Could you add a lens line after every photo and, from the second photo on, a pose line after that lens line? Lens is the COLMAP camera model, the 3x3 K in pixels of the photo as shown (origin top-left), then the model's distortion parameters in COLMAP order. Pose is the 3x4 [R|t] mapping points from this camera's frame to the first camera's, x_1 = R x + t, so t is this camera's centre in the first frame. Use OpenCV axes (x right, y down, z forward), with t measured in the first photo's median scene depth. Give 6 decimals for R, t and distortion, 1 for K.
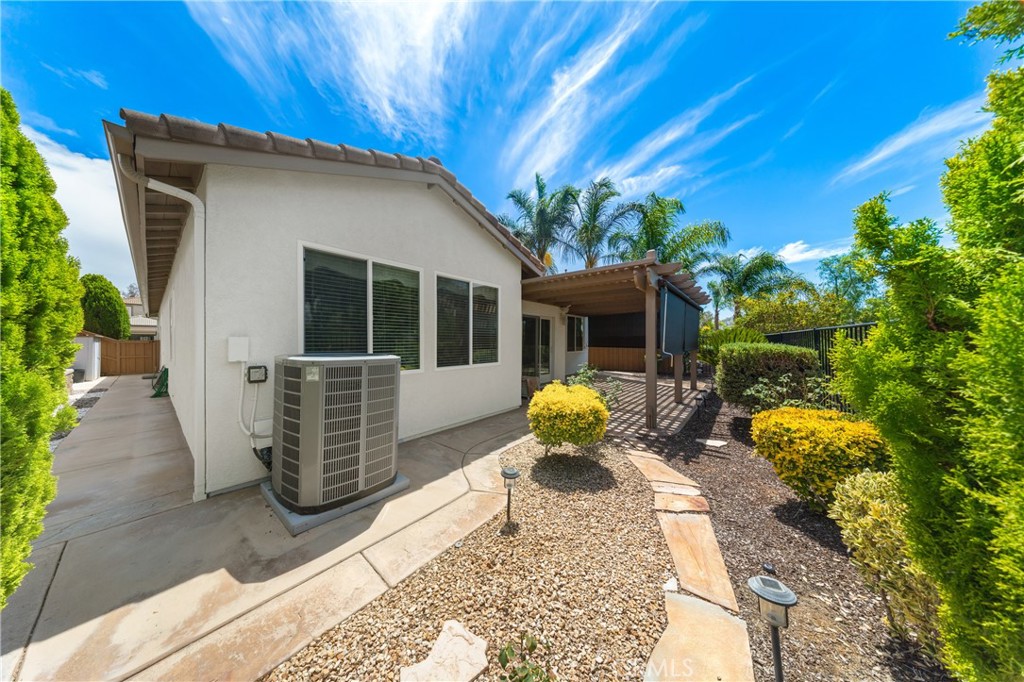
lens RADIAL K [[295.3, 0, 508.1], [0, 295.3, 342.2], [0, 0, 1]] dist [0.000806, 0.000031]
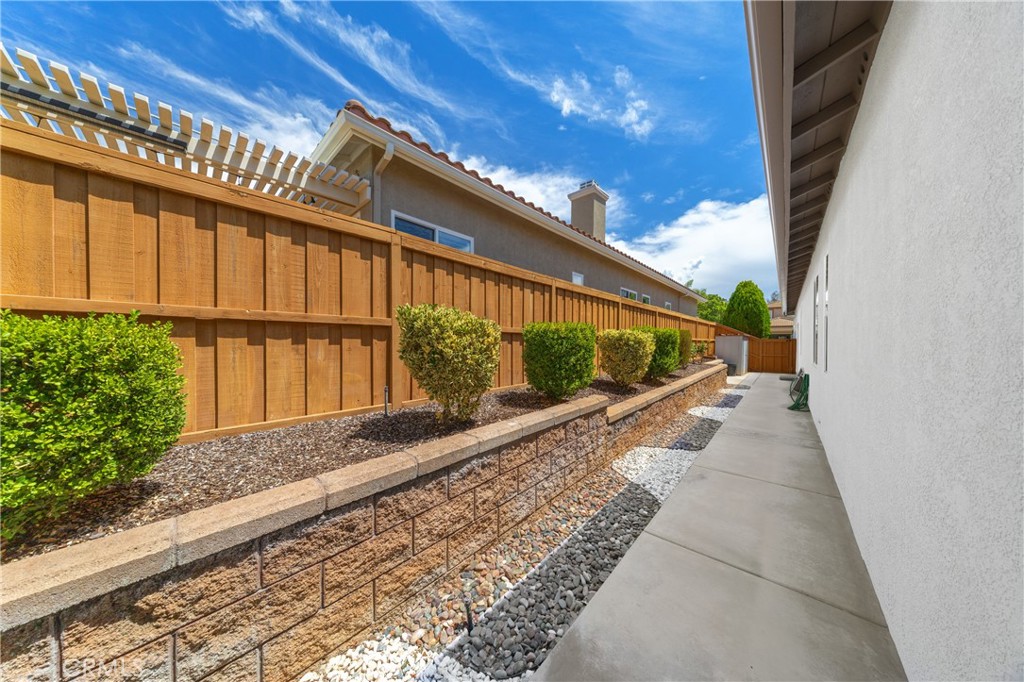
lens RADIAL K [[295.3, 0, 508.1], [0, 295.3, 342.2], [0, 0, 1]] dist [0.000806, 0.000031]
pose [[-0.064285, 0.009160, -0.997890, -0.242974], [-0.008420, 0.999917, 0.009721, 0.003457], [0.997896, 0.009028, -0.064203, 0.195674]]
